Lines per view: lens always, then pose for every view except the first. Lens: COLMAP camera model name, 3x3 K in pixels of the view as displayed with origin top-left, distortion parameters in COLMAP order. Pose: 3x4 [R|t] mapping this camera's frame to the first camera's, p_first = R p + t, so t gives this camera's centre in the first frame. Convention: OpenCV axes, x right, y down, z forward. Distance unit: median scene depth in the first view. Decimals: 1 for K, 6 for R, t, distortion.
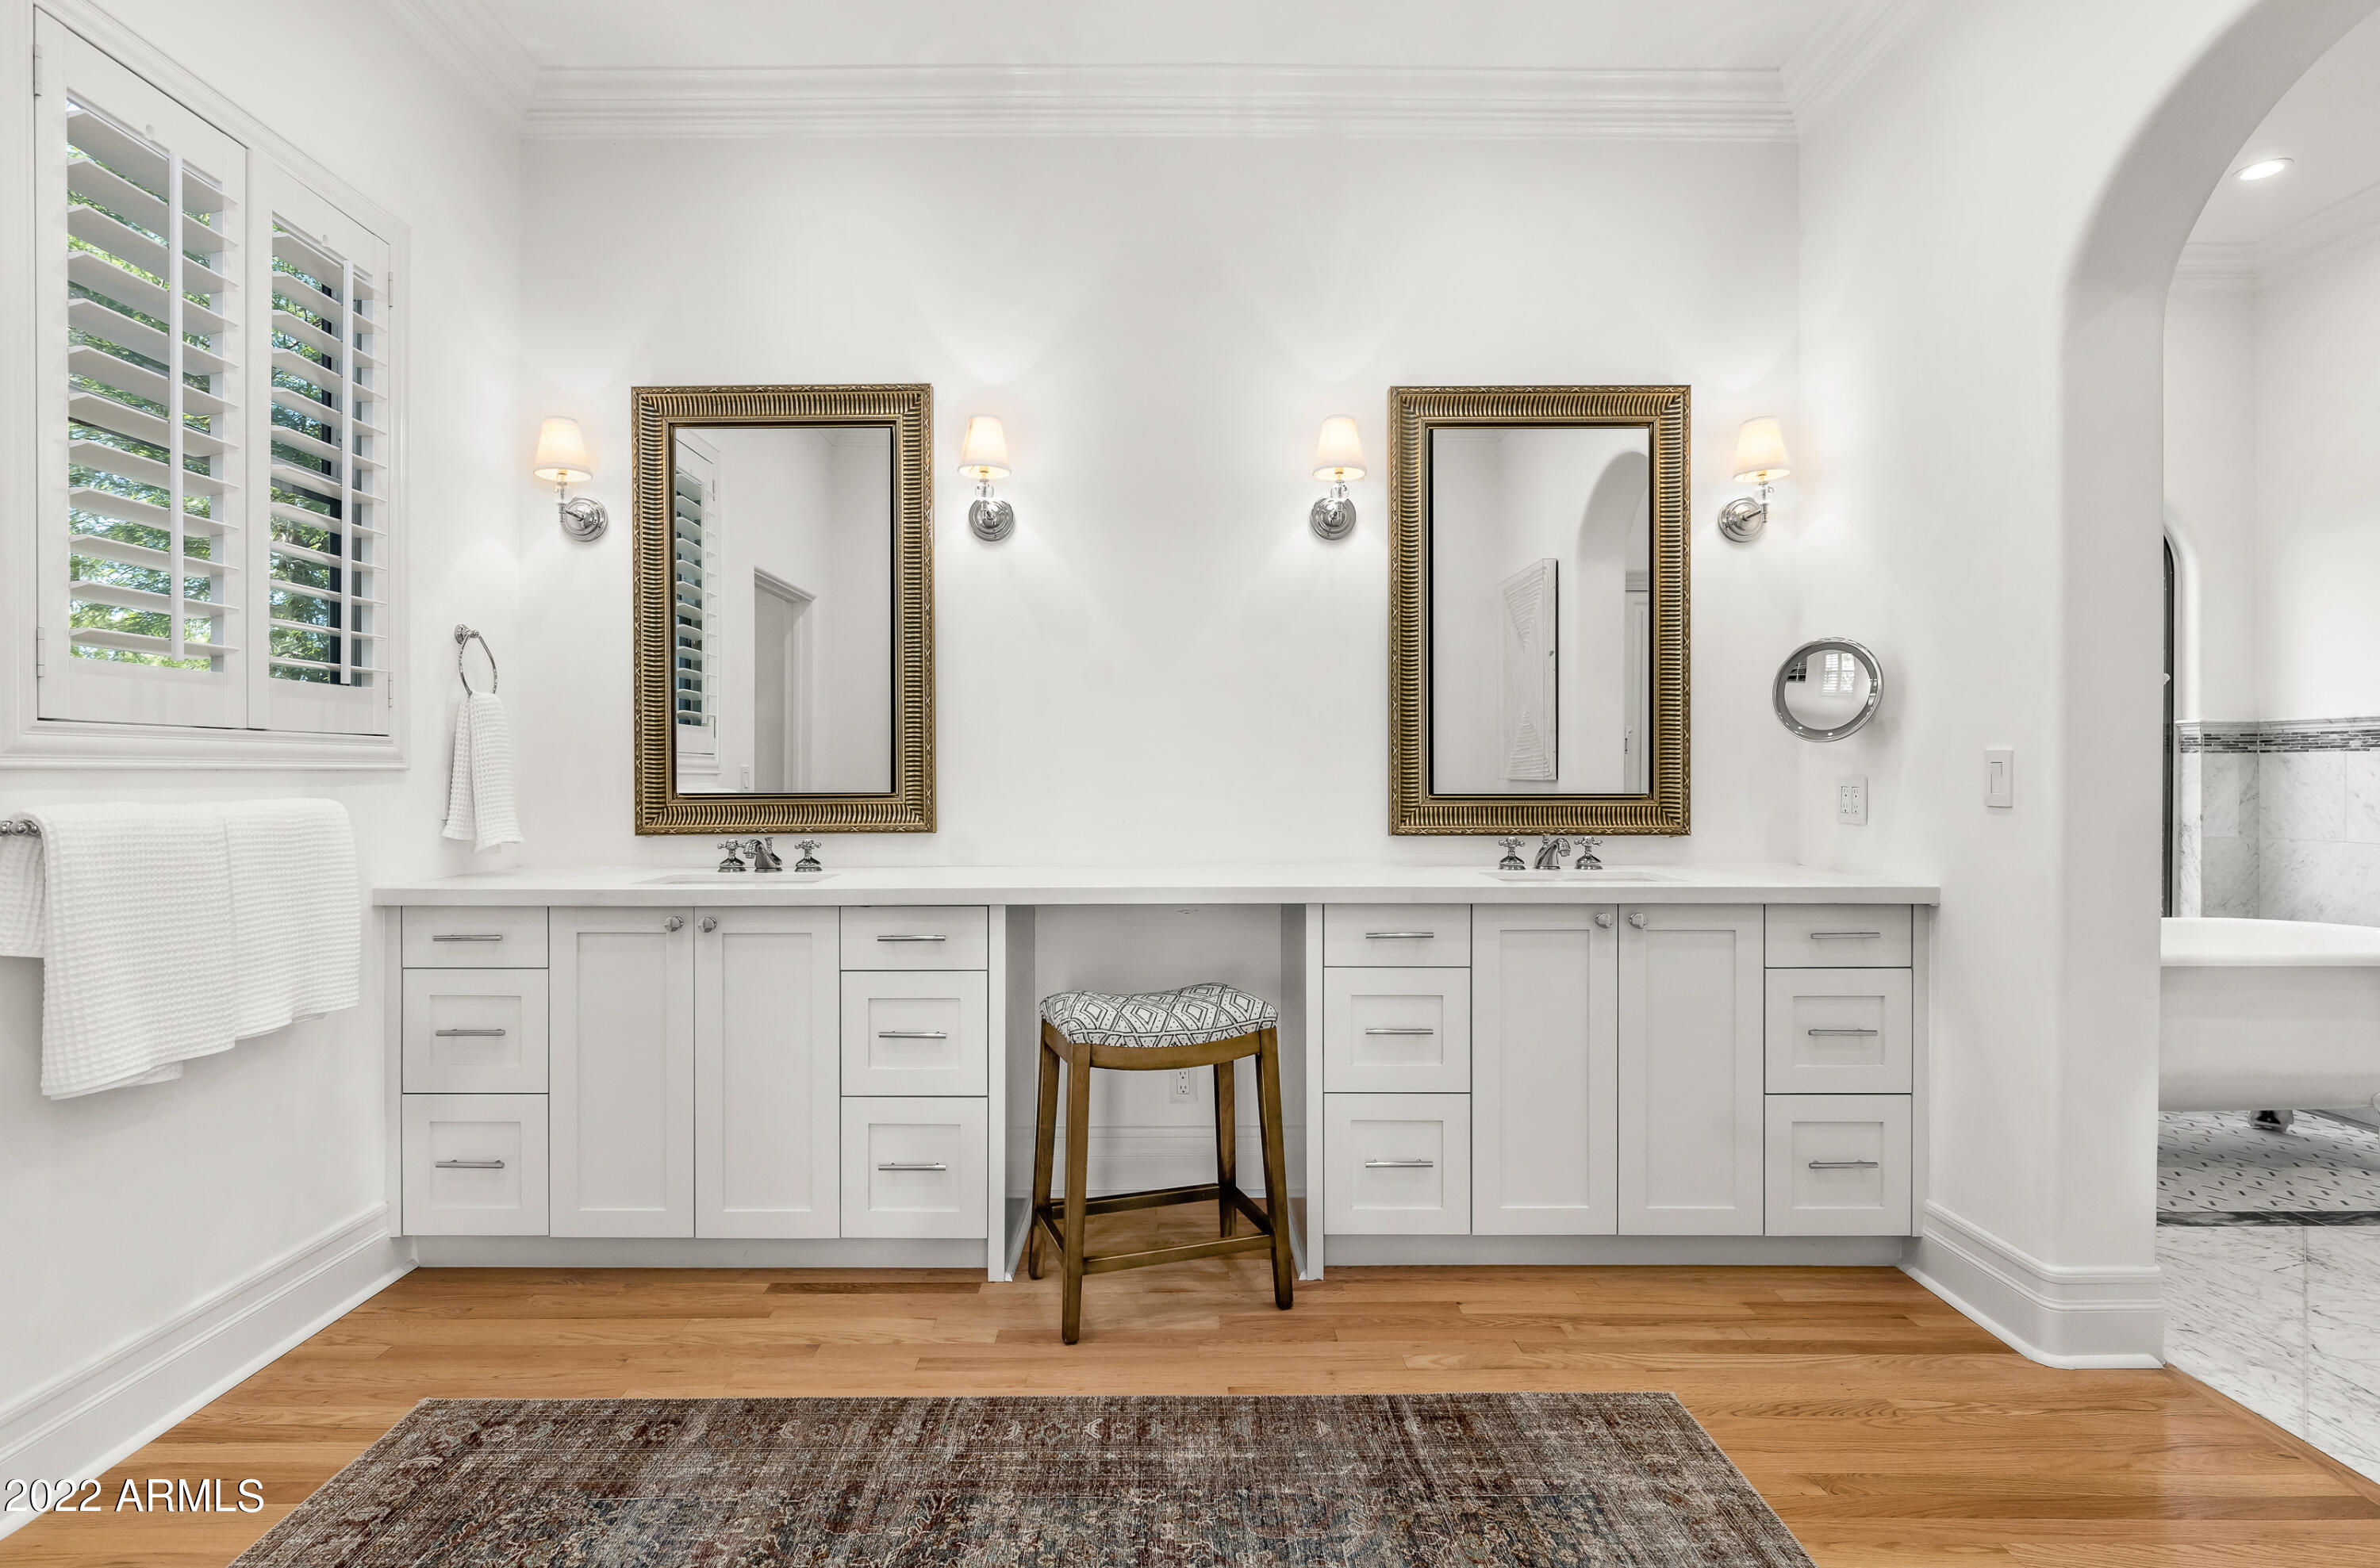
lens RADIAL K [[1157.6, 0, 1186.1], [0, 1157.6, 775.9], [0, 0, 1]] dist [0.002694, 0.000305]
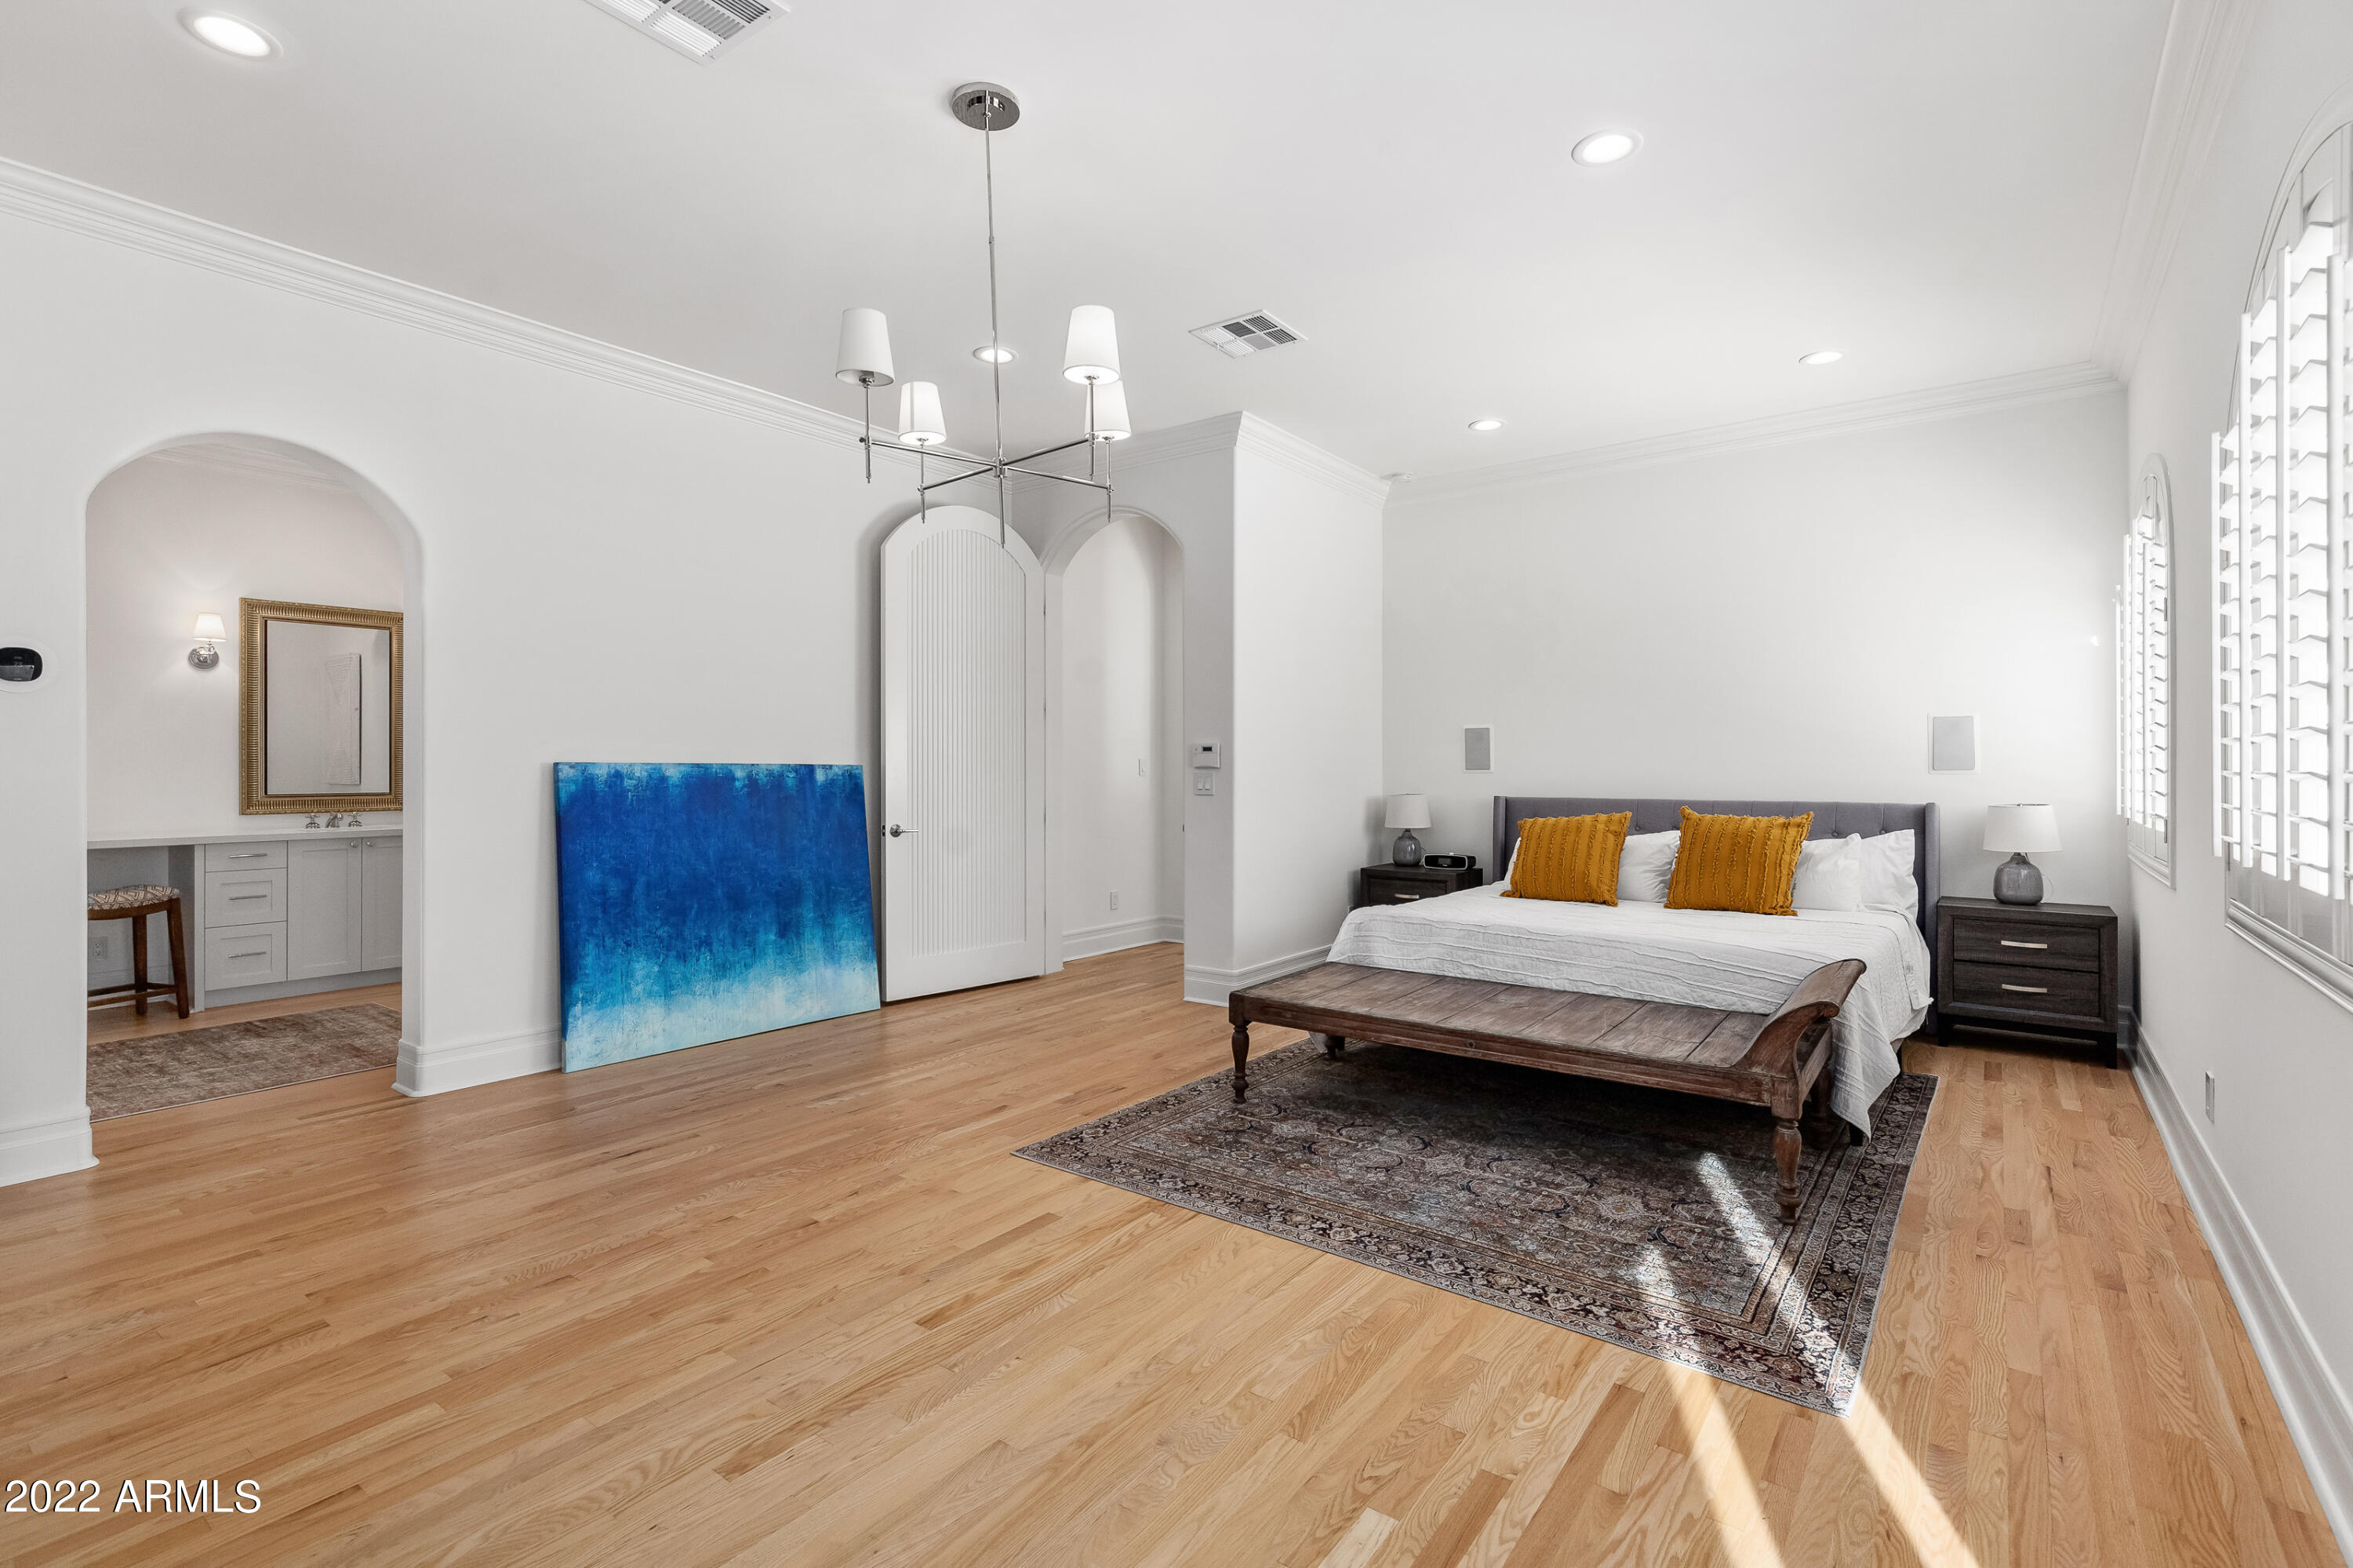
lens RADIAL K [[1089.1, 0, 1181.4], [0, 1089.1, 768.5], [0, 0, 1]] dist [0.004275, 0.000664]
pose [[0.609479, 0.005814, 0.792781, -0.342824], [-0.001905, 0.999981, -0.005869, -0.022140], [-0.792800, 0.002066, 0.609479, -1.505060]]
